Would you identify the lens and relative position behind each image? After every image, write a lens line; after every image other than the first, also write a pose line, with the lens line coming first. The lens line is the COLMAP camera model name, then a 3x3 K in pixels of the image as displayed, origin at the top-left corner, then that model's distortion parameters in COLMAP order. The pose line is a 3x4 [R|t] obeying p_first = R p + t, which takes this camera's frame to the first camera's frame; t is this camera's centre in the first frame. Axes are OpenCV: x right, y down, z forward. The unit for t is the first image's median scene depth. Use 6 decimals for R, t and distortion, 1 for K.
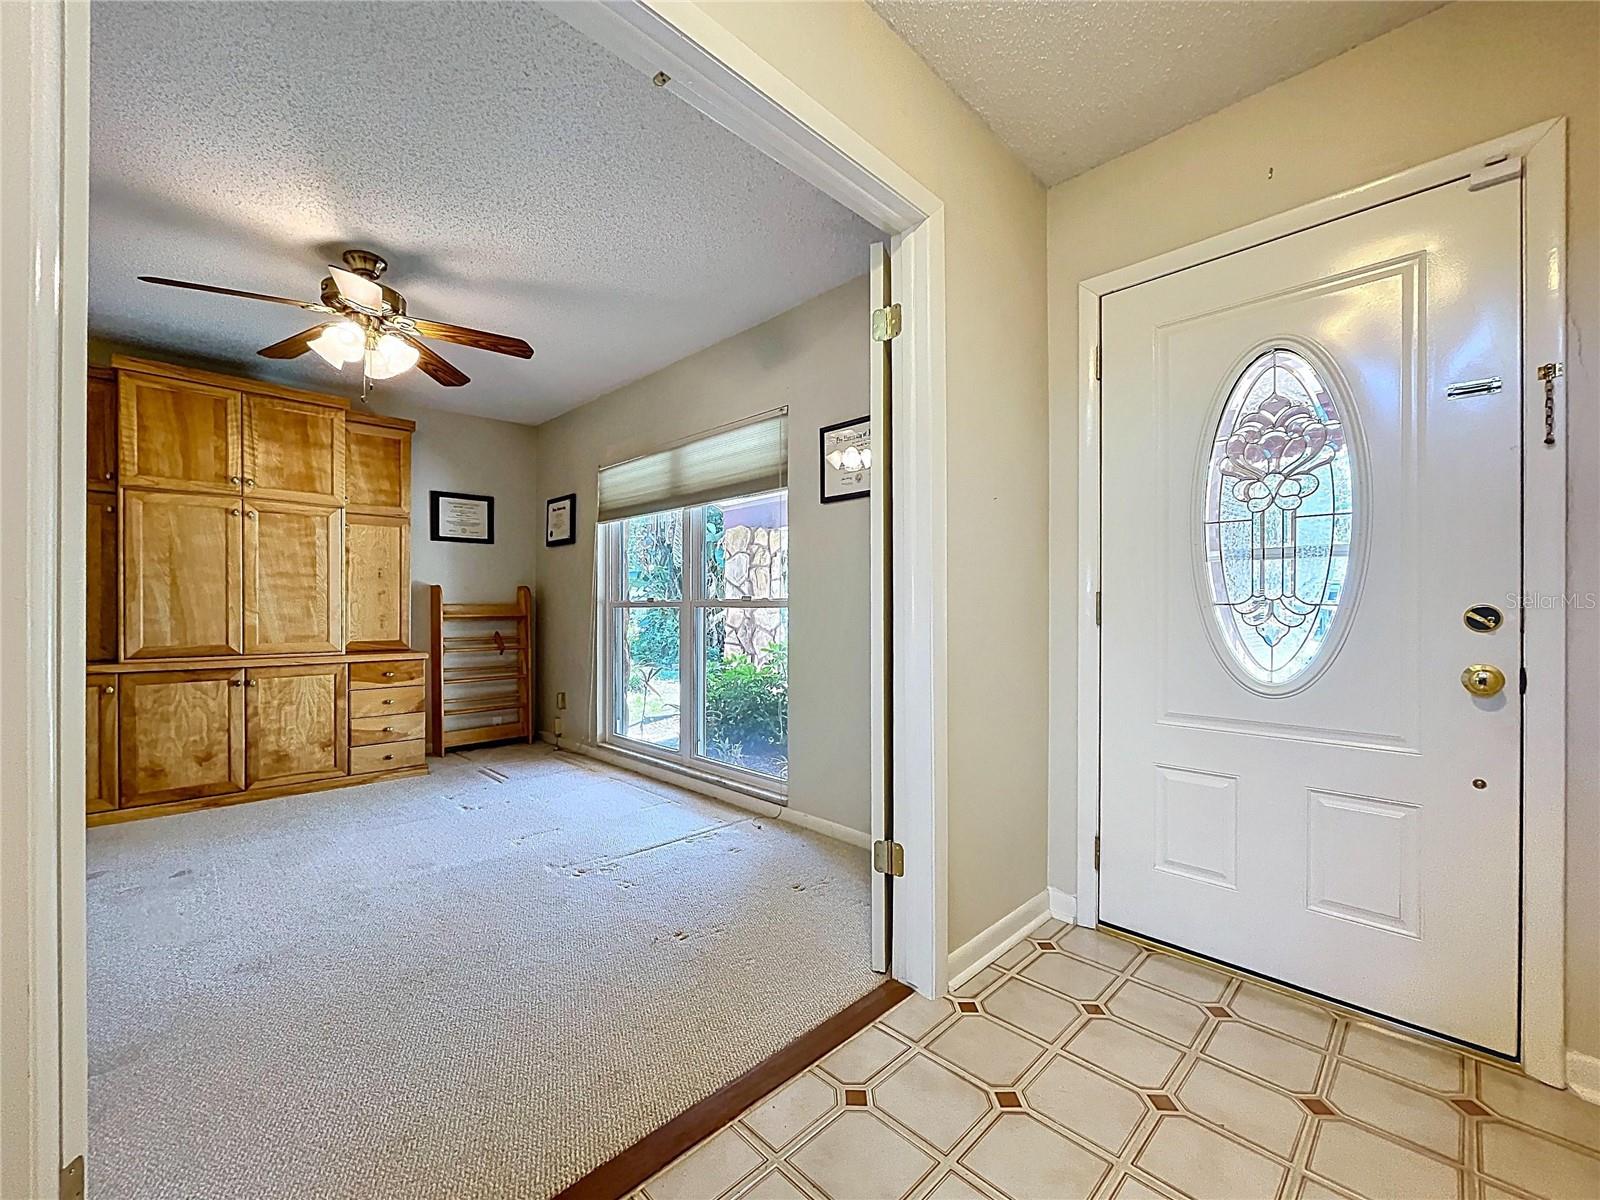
lens RADIAL K [[651.9, 0, 790.5], [0, 651.9, 605.8], [0, 0, 1]] dist [0.002719, 0.000148]
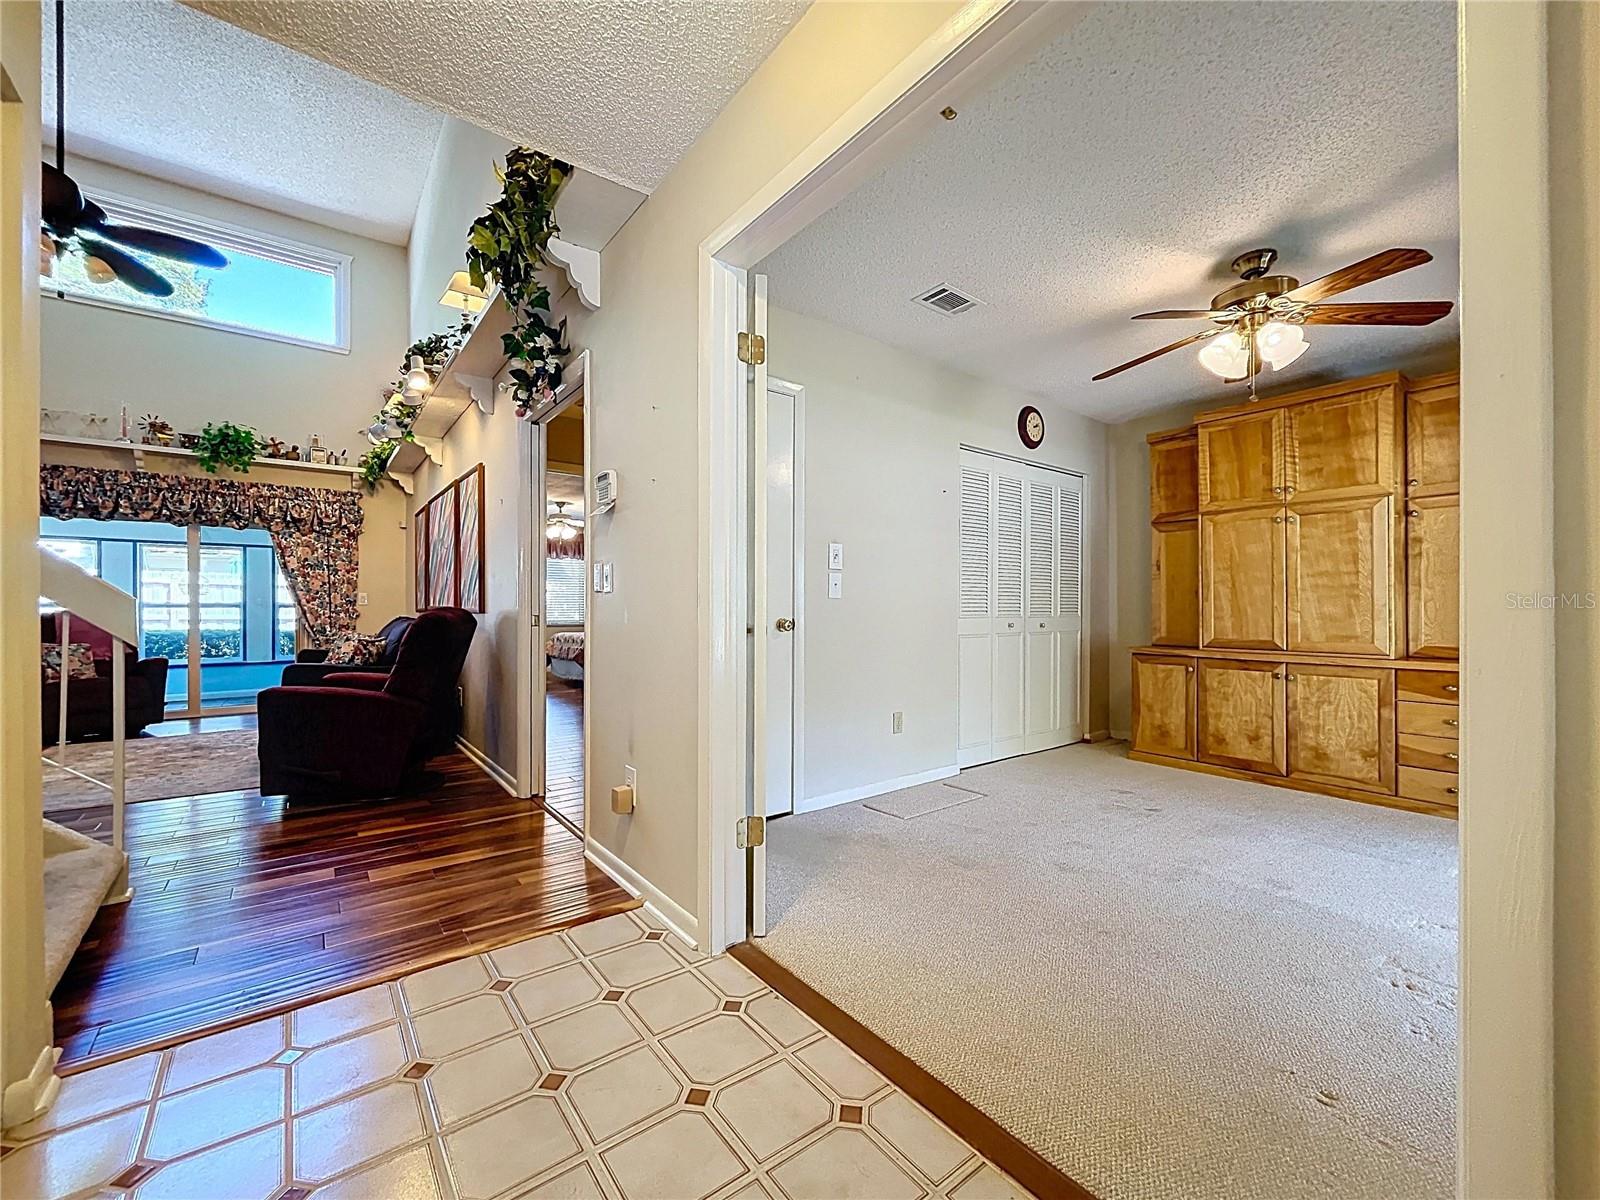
lens RADIAL K [[651.9, 0, 791.1], [0, 651.9, 606.6], [0, 0, 1]] dist [0.002719, 0.000148]
pose [[-0.122281, -0.003030, -0.992491, 0.331833], [0.003877, 0.999986, -0.003530, 0.003006], [0.992488, -0.004280, -0.122268, 0.321904]]
